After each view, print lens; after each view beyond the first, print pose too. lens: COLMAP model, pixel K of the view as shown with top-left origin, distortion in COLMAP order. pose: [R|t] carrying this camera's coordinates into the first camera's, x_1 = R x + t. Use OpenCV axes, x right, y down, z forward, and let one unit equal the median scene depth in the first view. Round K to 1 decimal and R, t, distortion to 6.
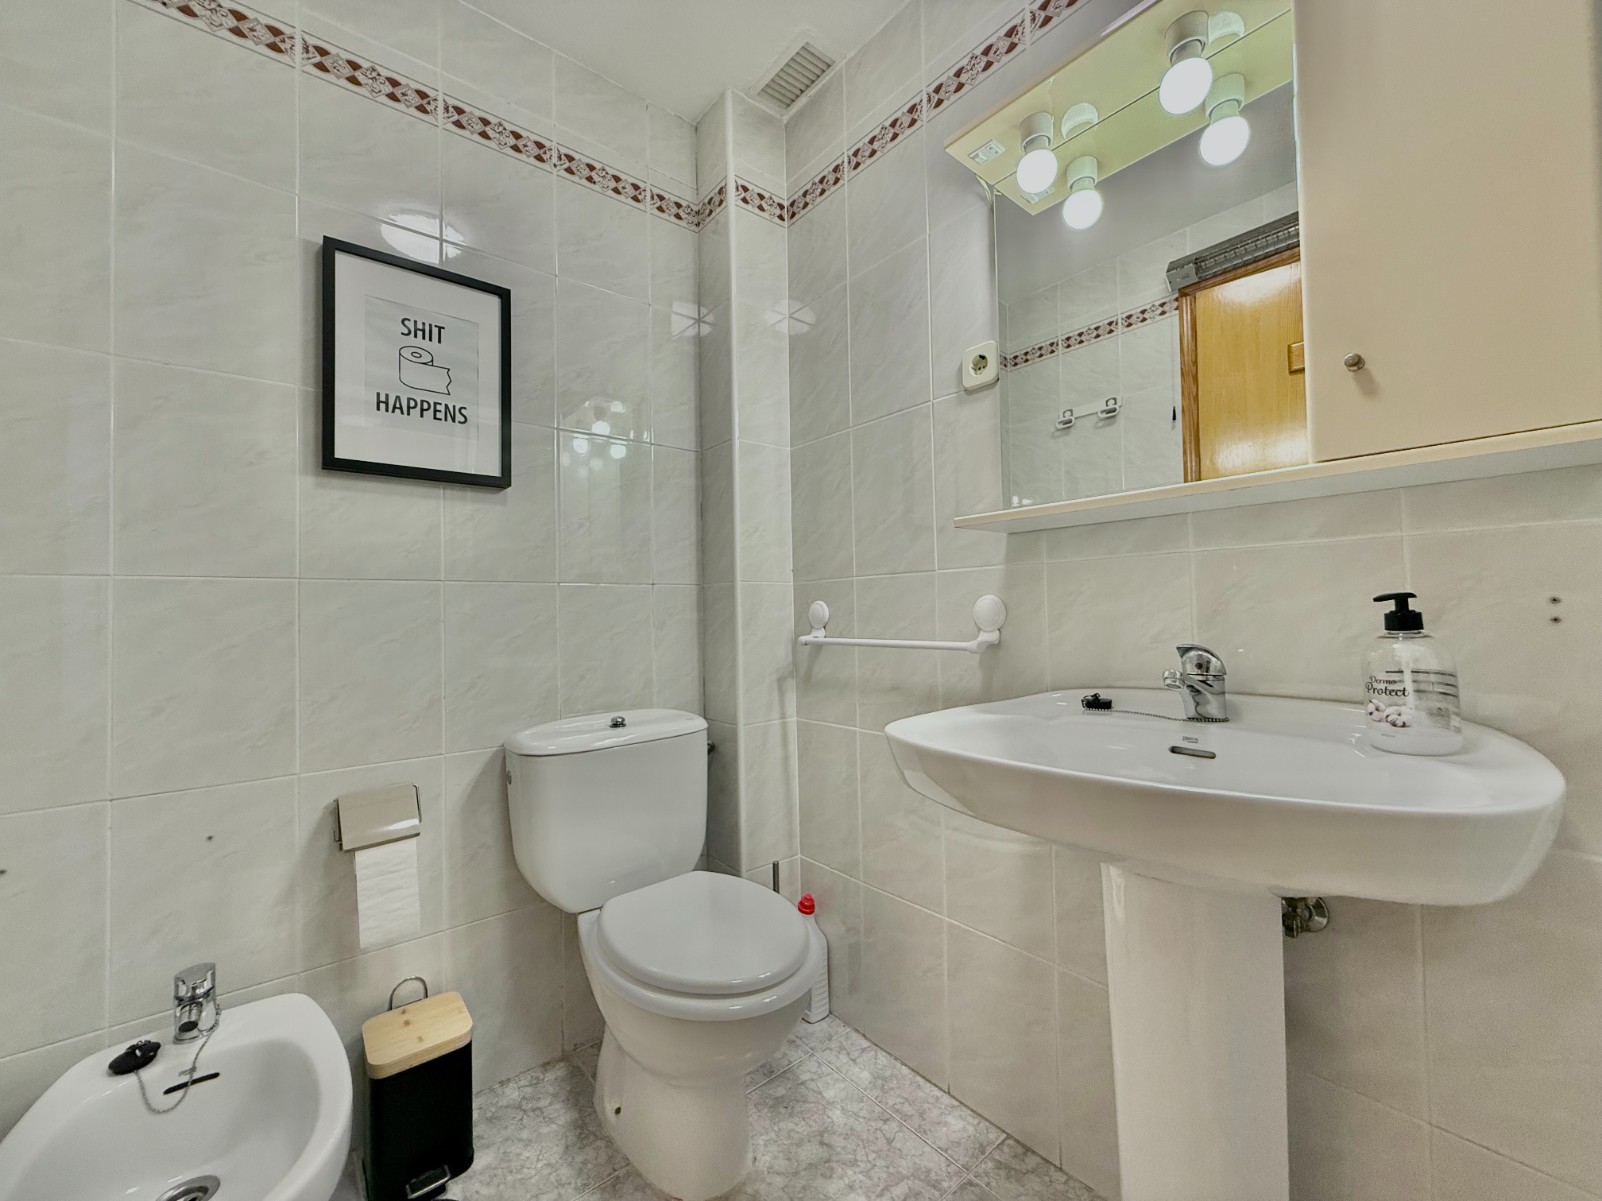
lens RADIAL K [[638.7, 0, 796.1], [0, 638.7, 599.0], [0, 0, 1]] dist [-0.000373, 0.000366]
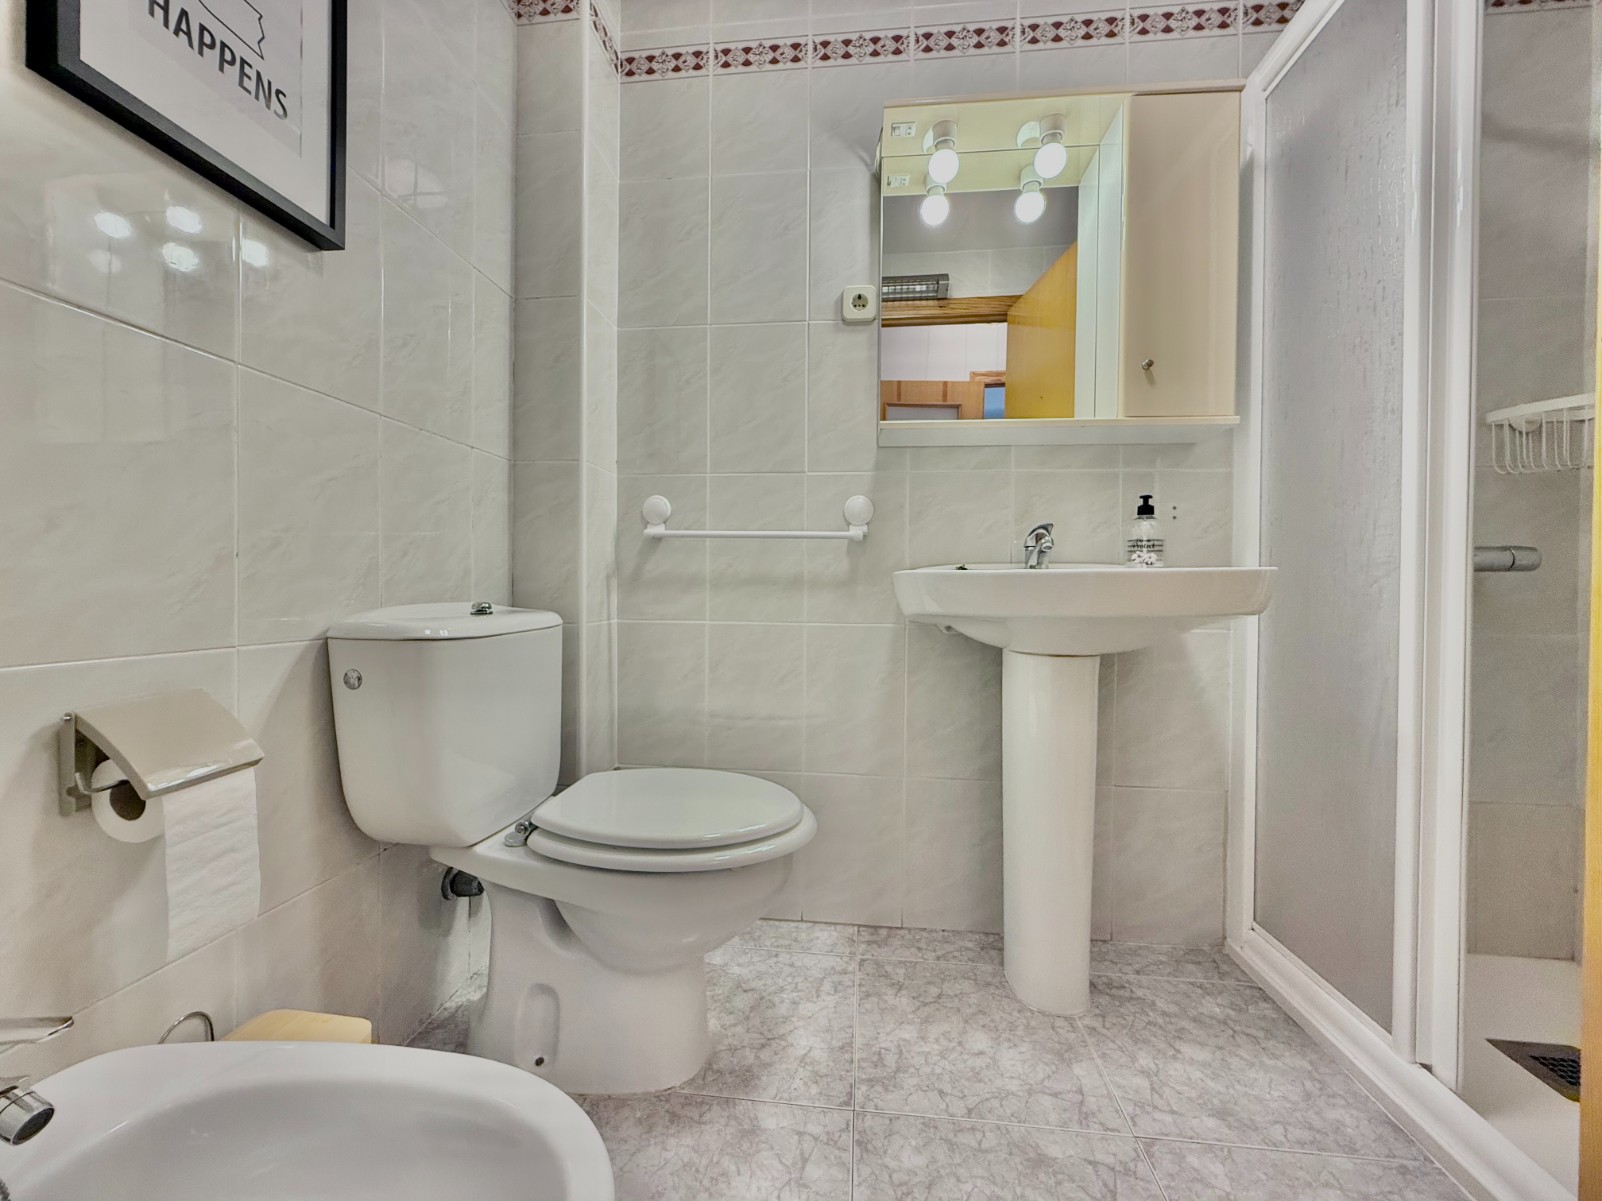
lens RADIAL K [[638.7, 0, 793.0], [0, 638.7, 599.4], [0, 0, 1]] dist [-0.000373, 0.000366]
pose [[0.722661, 0.017621, 0.690978, -0.589412], [-0.041255, 0.998992, 0.017670, 0.164577], [-0.689971, -0.041276, 0.722659, 0.187996]]
